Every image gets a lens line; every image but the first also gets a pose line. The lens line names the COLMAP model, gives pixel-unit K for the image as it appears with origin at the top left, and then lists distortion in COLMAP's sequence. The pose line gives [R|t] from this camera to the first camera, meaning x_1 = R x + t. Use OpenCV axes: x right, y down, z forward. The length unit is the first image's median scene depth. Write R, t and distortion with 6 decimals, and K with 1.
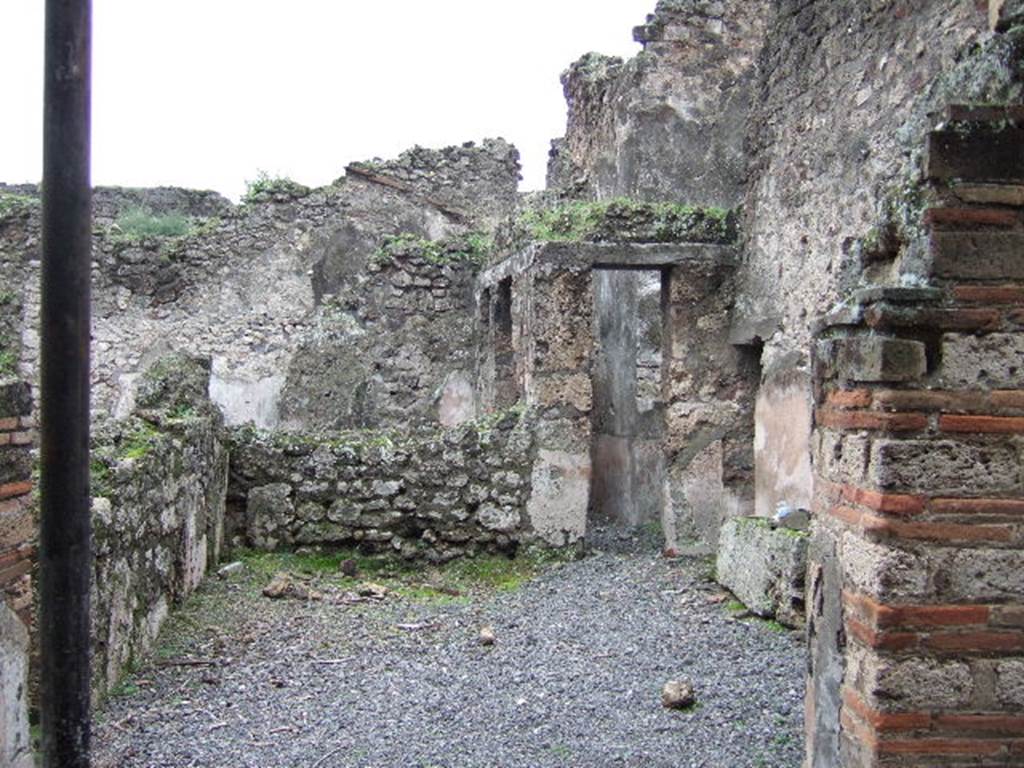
lens RADIAL K [[1012.6, 0, 451.0], [0, 1012.6, 385.7], [0, 0, 1]] dist [-0.066550, -0.003592]
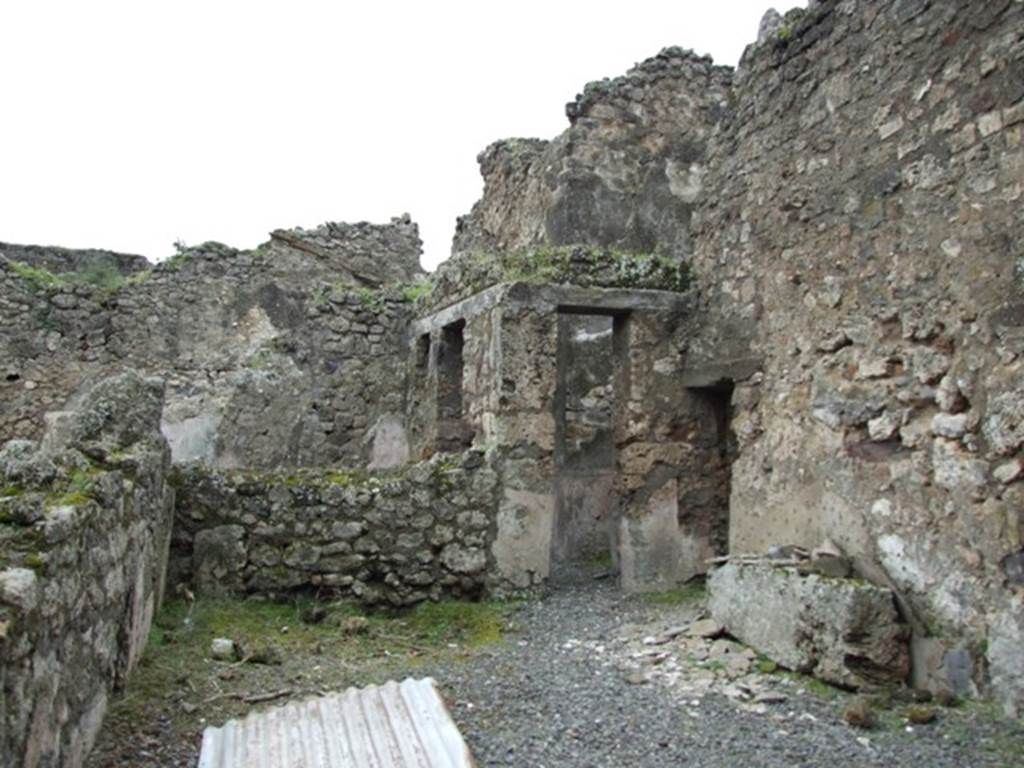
lens RADIAL K [[828.3, 0, 511.4], [0, 828.3, 367.9], [0, 0, 1]] dist [-0.075674, 0.073678]
pose [[0.979427, 0.027545, 0.199909, -0.070938], [-0.012162, 0.996897, -0.077776, 0.007974], [-0.201431, 0.073744, 0.976723, 0.199399]]
